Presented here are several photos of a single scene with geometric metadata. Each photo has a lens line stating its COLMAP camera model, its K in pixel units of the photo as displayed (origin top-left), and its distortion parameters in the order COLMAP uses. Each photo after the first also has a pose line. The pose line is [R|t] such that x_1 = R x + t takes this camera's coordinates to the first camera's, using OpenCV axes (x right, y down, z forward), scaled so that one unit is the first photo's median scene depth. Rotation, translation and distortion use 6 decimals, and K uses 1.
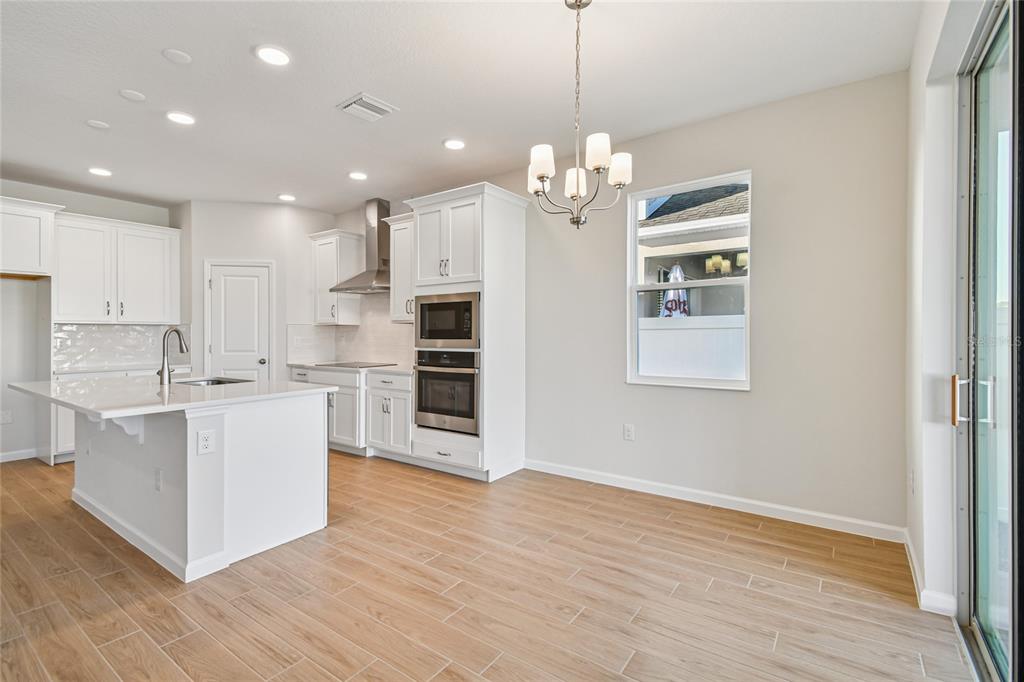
lens RADIAL K [[464.7, 0, 509.3], [0, 464.7, 329.2], [0, 0, 1]] dist [0.043341, -0.023729]
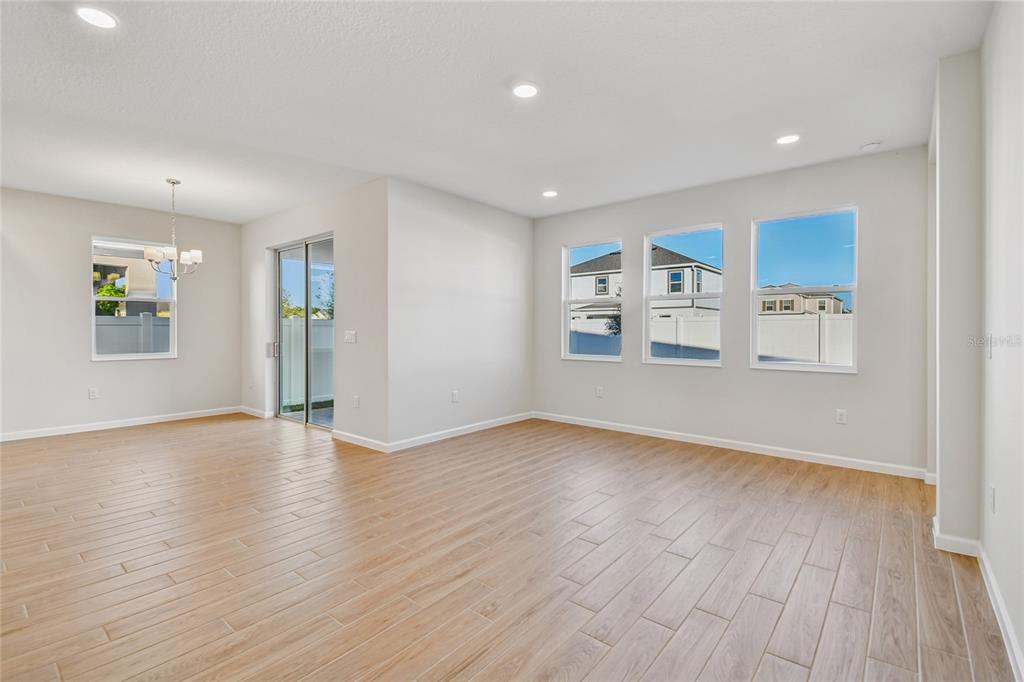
lens RADIAL K [[463.6, 0, 510.7], [0, 463.6, 333.8], [0, 0, 1]] dist [0.001337, -0.010556]
pose [[0.069852, -0.005493, 0.997542, -1.042466], [-0.013961, 0.999882, 0.006484, -0.001917], [-0.997460, -0.014380, 0.069767, -0.412788]]
